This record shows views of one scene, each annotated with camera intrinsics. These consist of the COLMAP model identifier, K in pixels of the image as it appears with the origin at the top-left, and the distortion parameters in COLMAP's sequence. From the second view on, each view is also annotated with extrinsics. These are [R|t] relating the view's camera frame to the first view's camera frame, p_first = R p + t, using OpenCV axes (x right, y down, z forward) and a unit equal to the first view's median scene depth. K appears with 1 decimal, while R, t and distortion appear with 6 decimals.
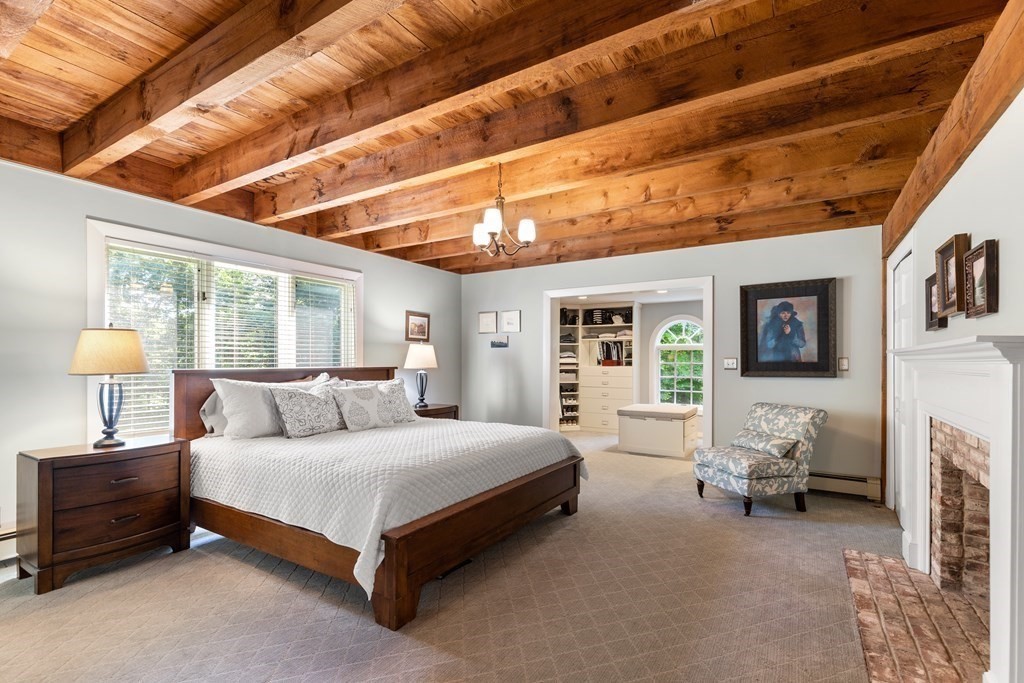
lens RADIAL K [[466.3, 0, 511.4], [0, 466.3, 353.2], [0, 0, 1]] dist [0.004666, 0.000026]
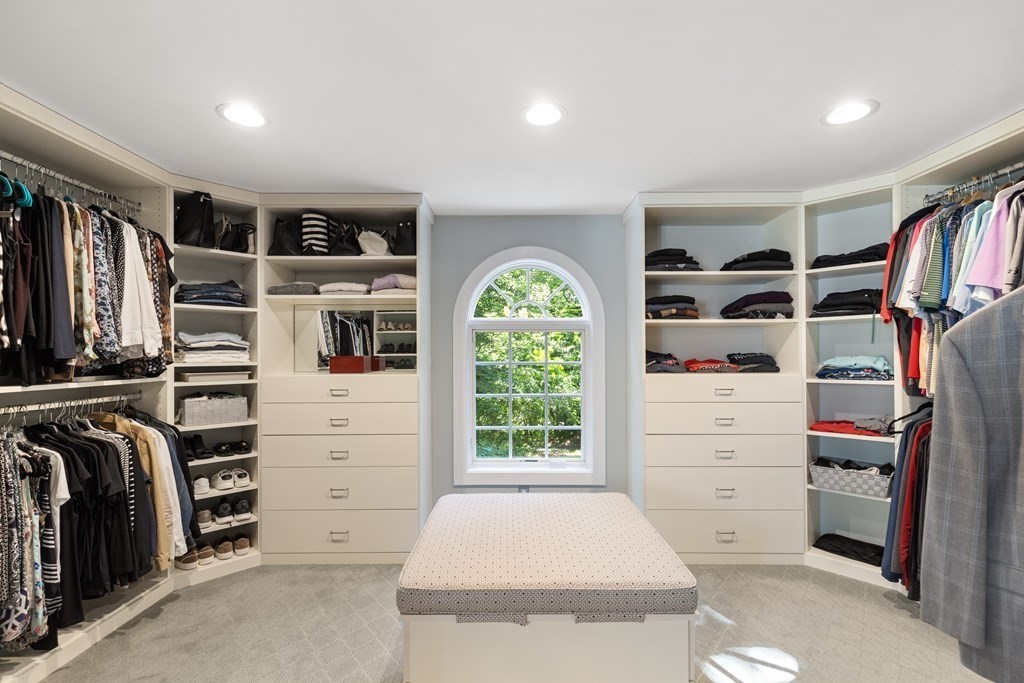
lens RADIAL K [[466.3, 0, 511.4], [0, 466.3, 353.2], [0, 0, 1]] dist [0.004666, 0.000026]
pose [[0.850780, -0.005020, 0.525498, 0.124145], [-0.000029, 0.999954, 0.009600, 0.008449], [-0.525522, -0.008183, 0.850741, 0.617737]]
